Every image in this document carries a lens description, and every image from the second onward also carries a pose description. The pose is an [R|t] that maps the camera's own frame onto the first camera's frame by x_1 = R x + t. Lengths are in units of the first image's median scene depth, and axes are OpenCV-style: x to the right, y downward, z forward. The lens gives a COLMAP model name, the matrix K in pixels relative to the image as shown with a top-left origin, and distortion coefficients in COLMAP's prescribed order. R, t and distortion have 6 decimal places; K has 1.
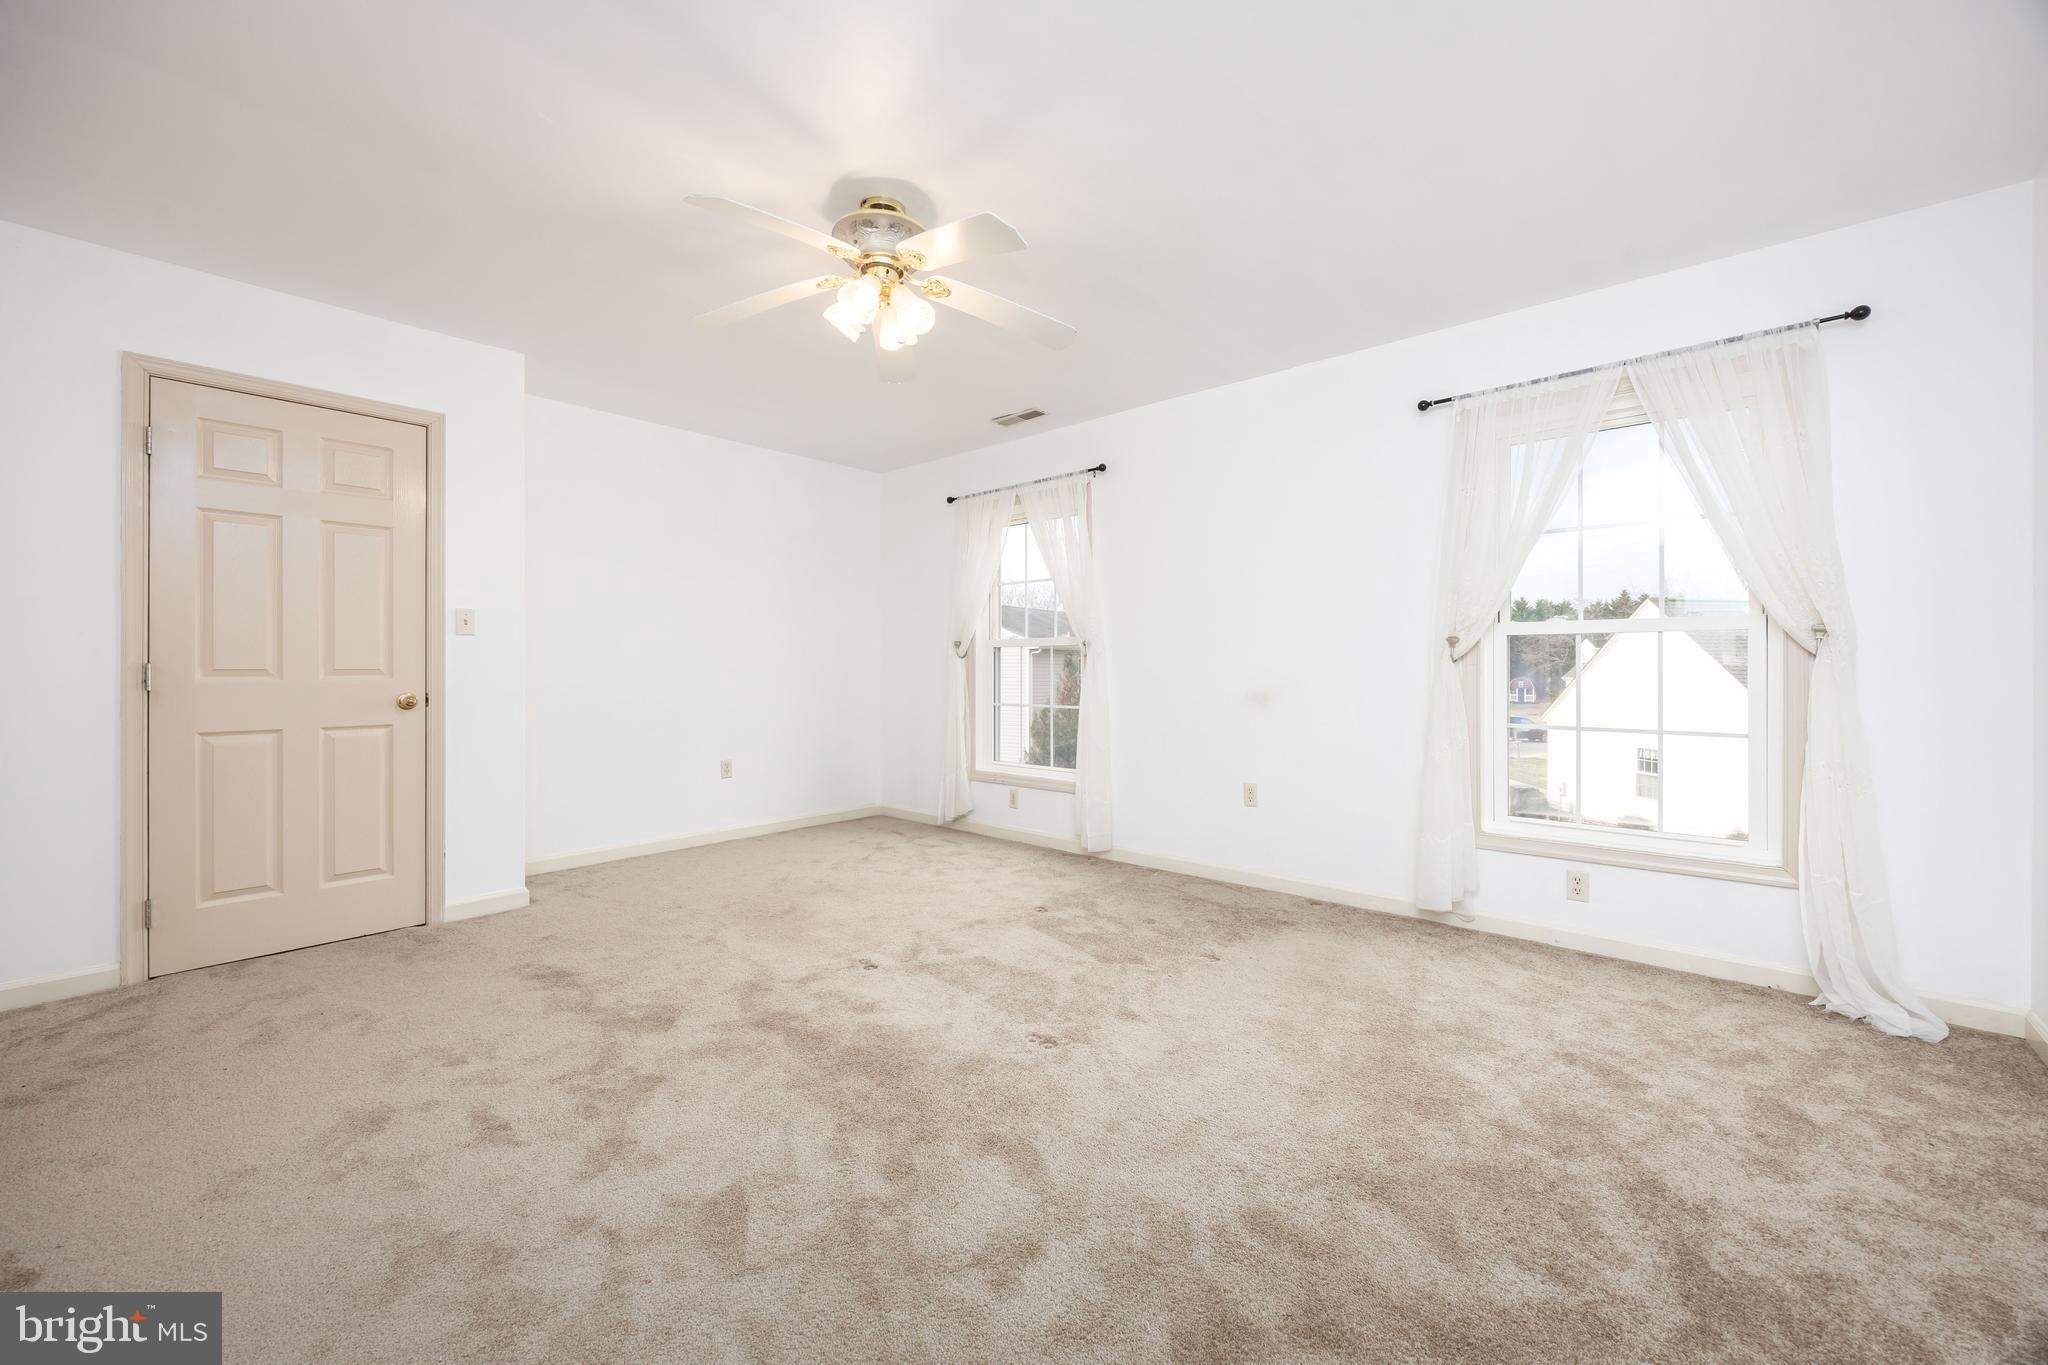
lens RADIAL K [[774.3, 0, 1027.7], [0, 774.3, 672.3], [0, 0, 1]] dist [-0.000331, -0.000006]
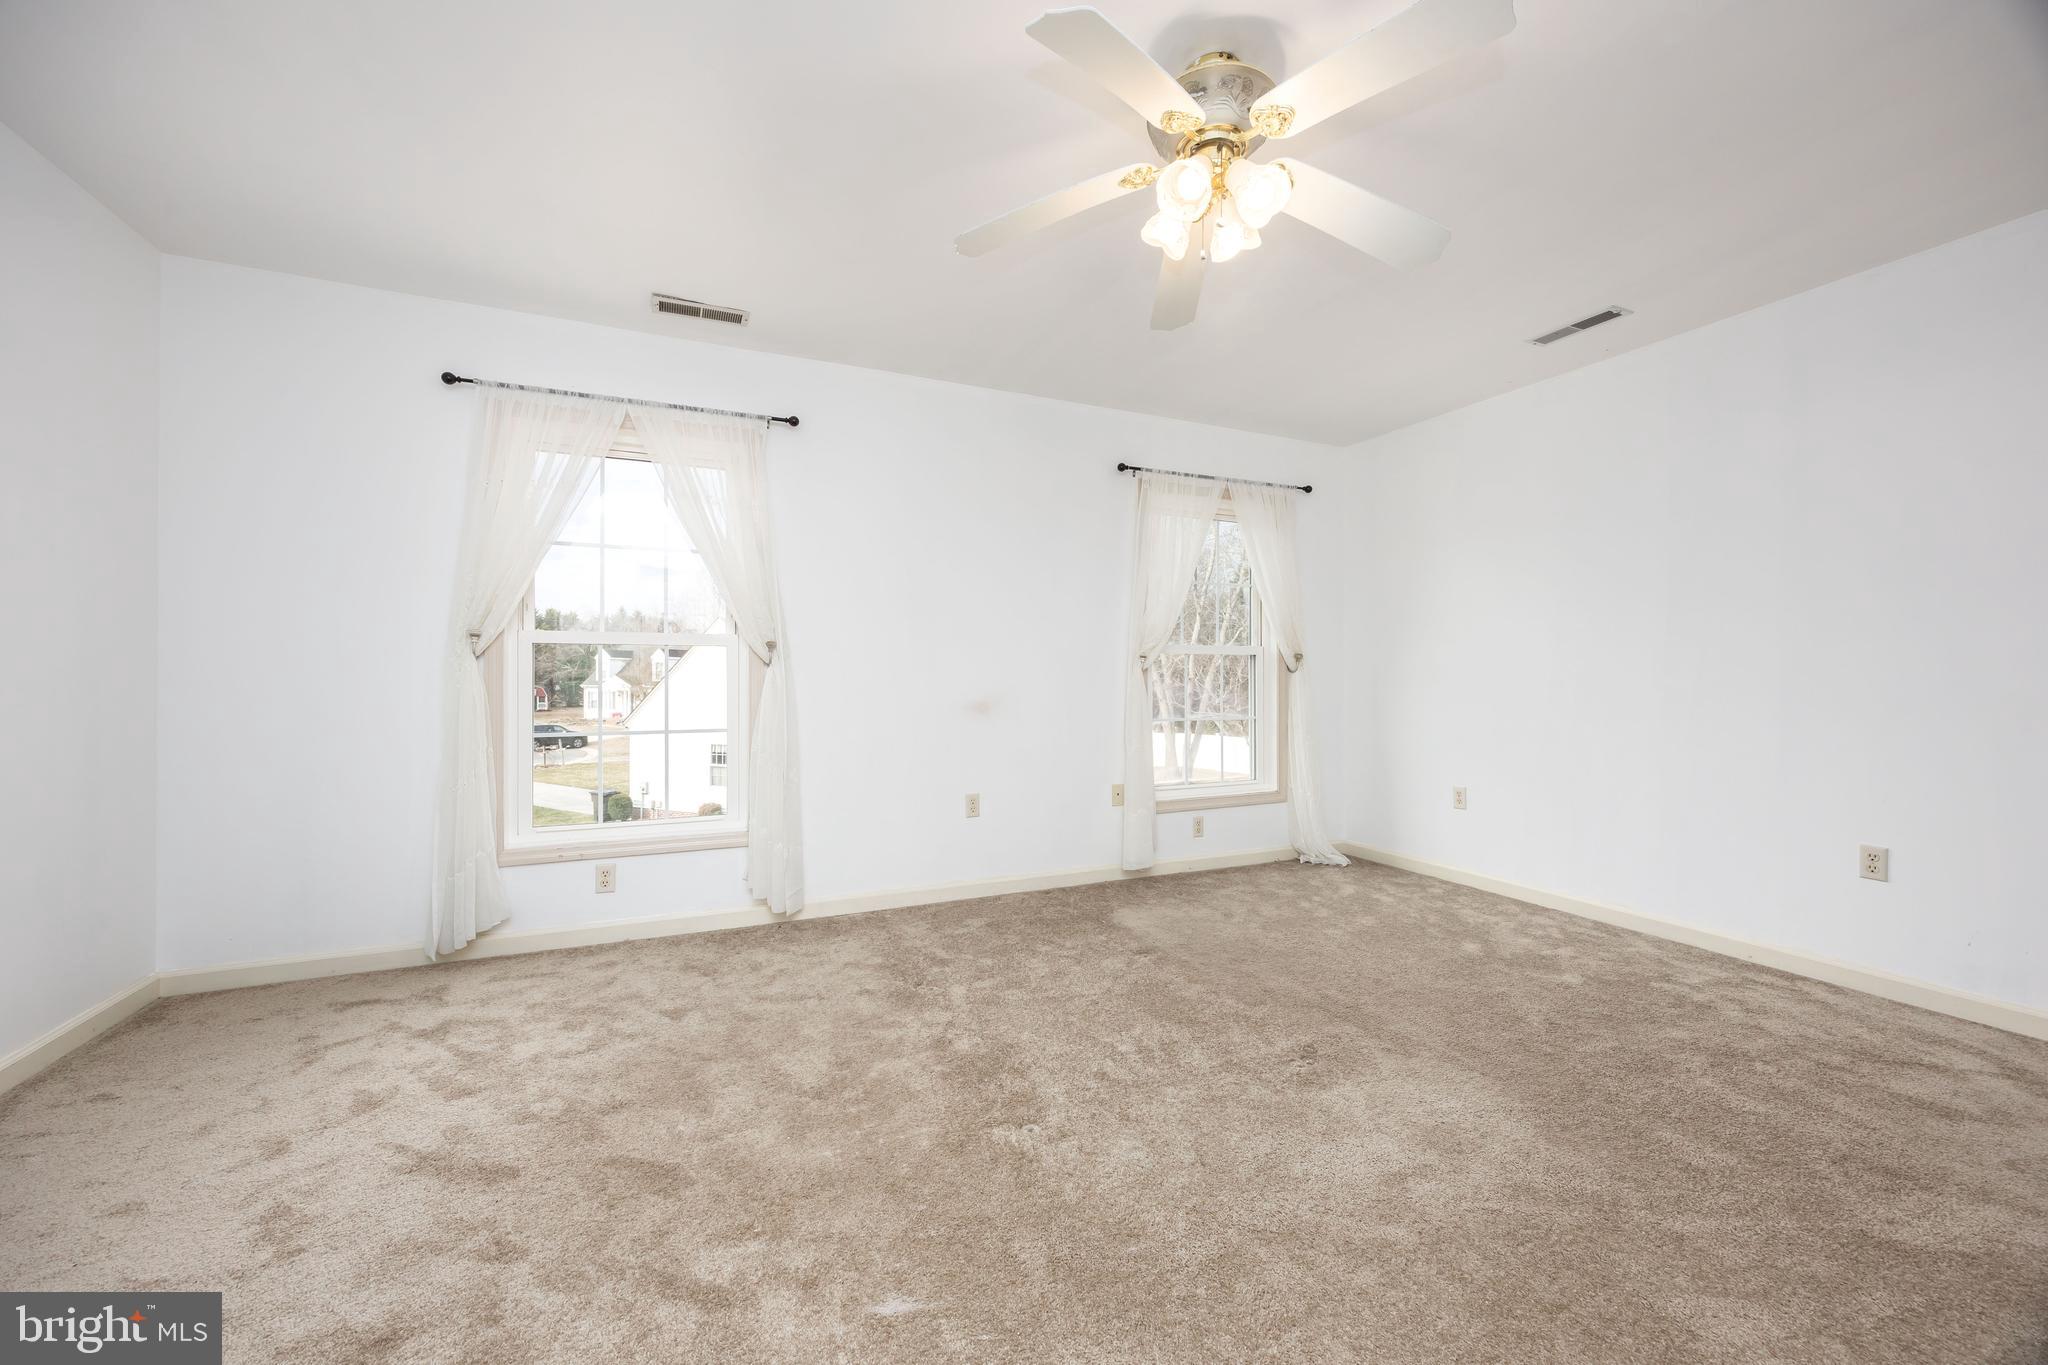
lens RADIAL K [[790.2, 0, 1019.2], [0, 790.2, 672.8], [0, 0, 1]] dist [-0.001341, 0.000129]
pose [[0.422990, 0.004122, 0.906125, -0.092400], [0.004194, 0.999970, -0.006506, -0.000623], [-0.906125, 0.006552, 0.422960, 0.079441]]
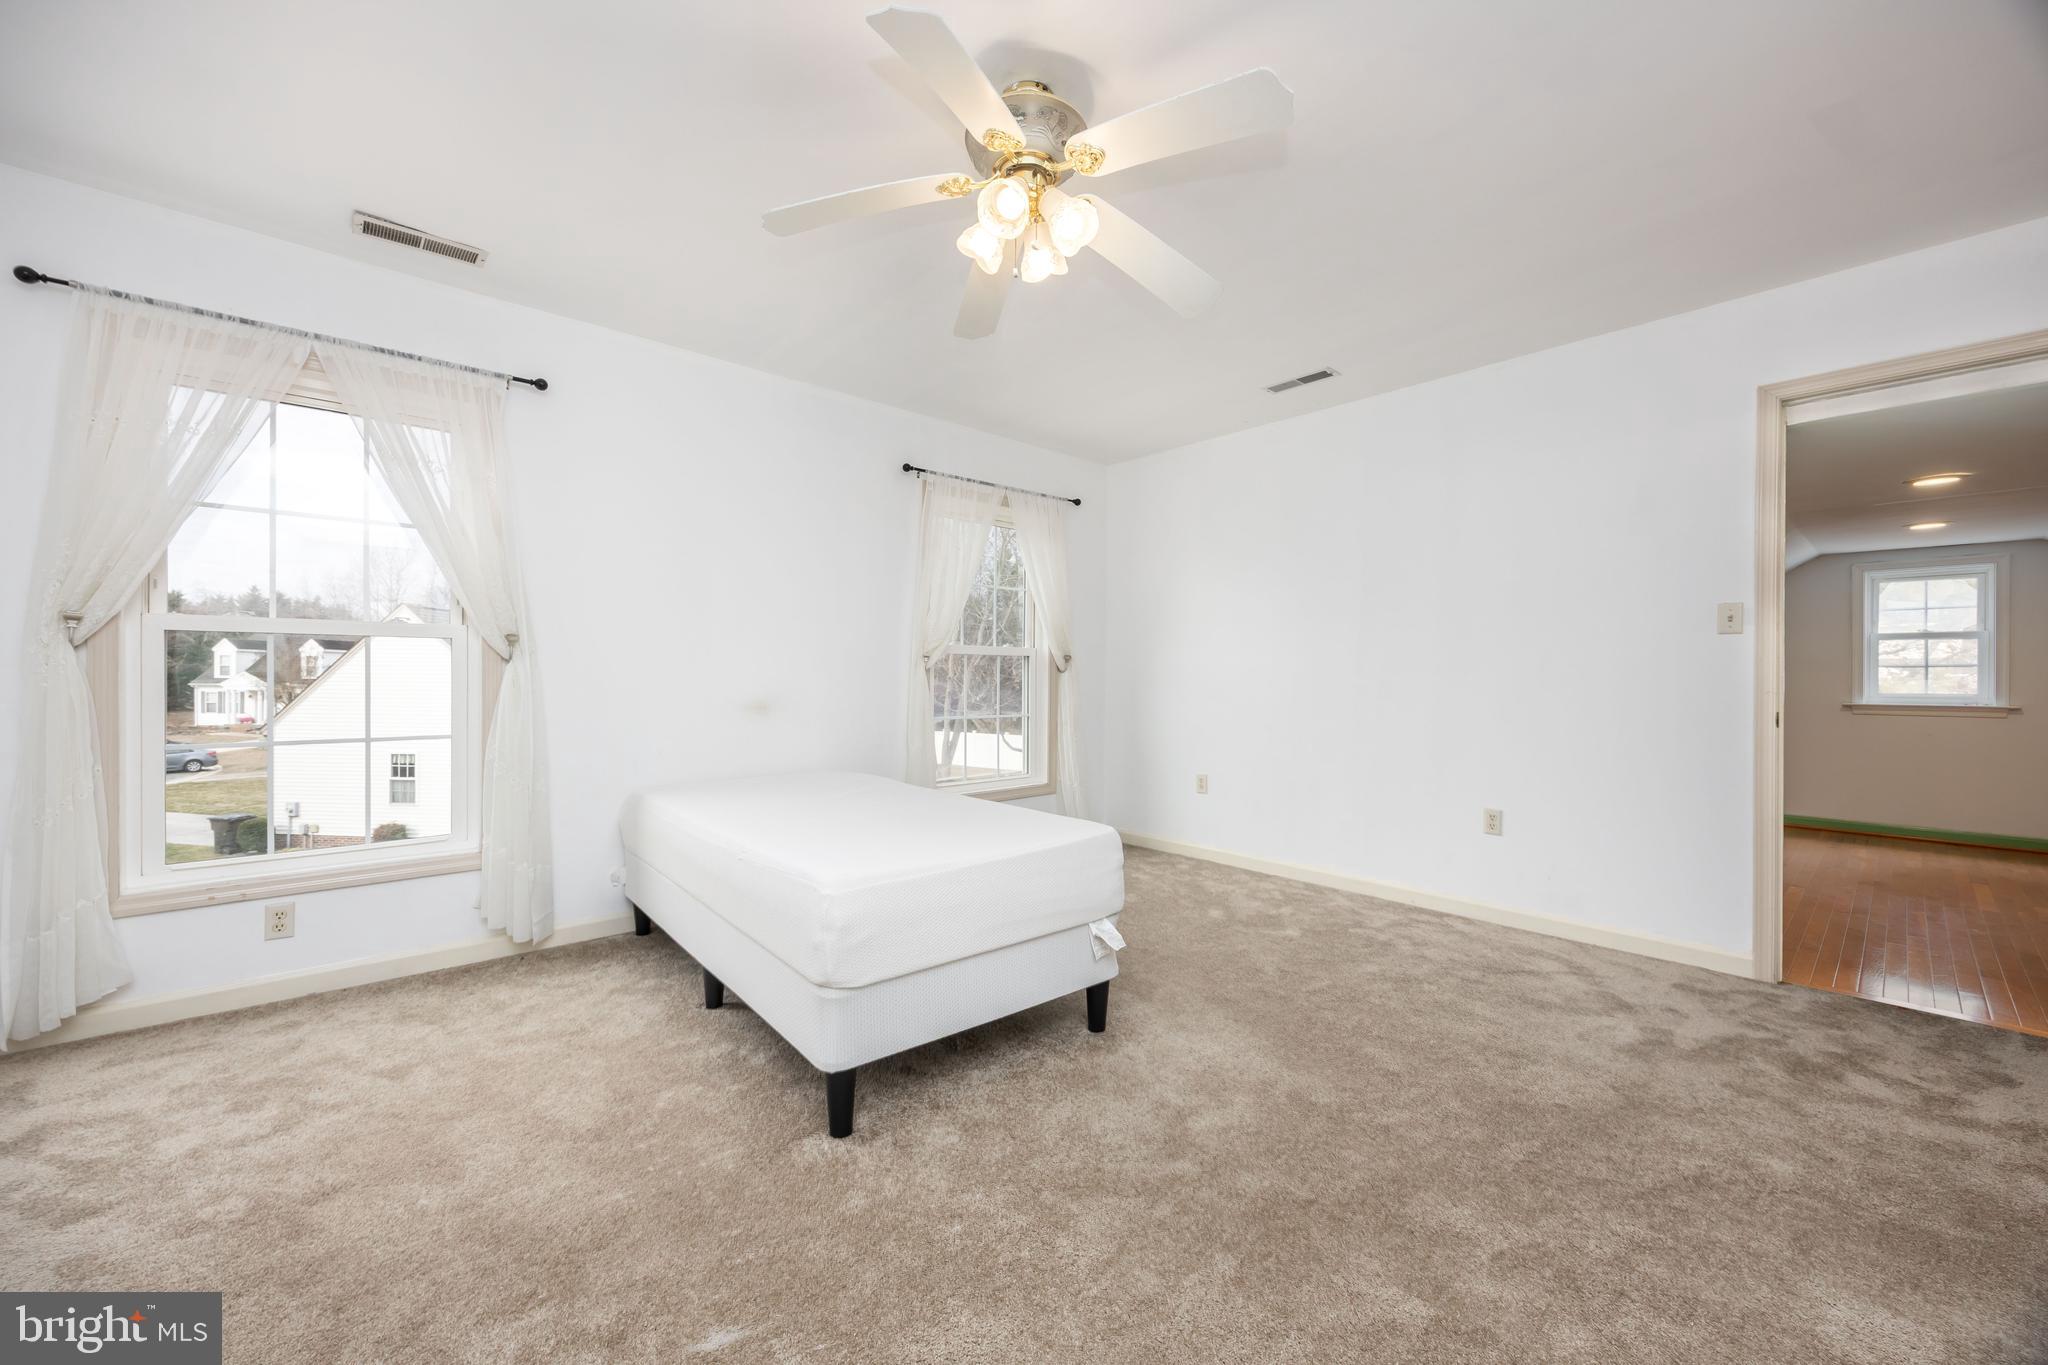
lens RADIAL K [[787.7, 0, 1018.8], [0, 787.7, 681.1], [0, 0, 1]] dist [0.000554, -0.000093]
pose [[0.131064, -0.006051, 0.991355, -0.094917], [0.000302, 0.999982, 0.006064, -0.000729], [-0.991374, -0.000495, 0.131064, 0.084561]]
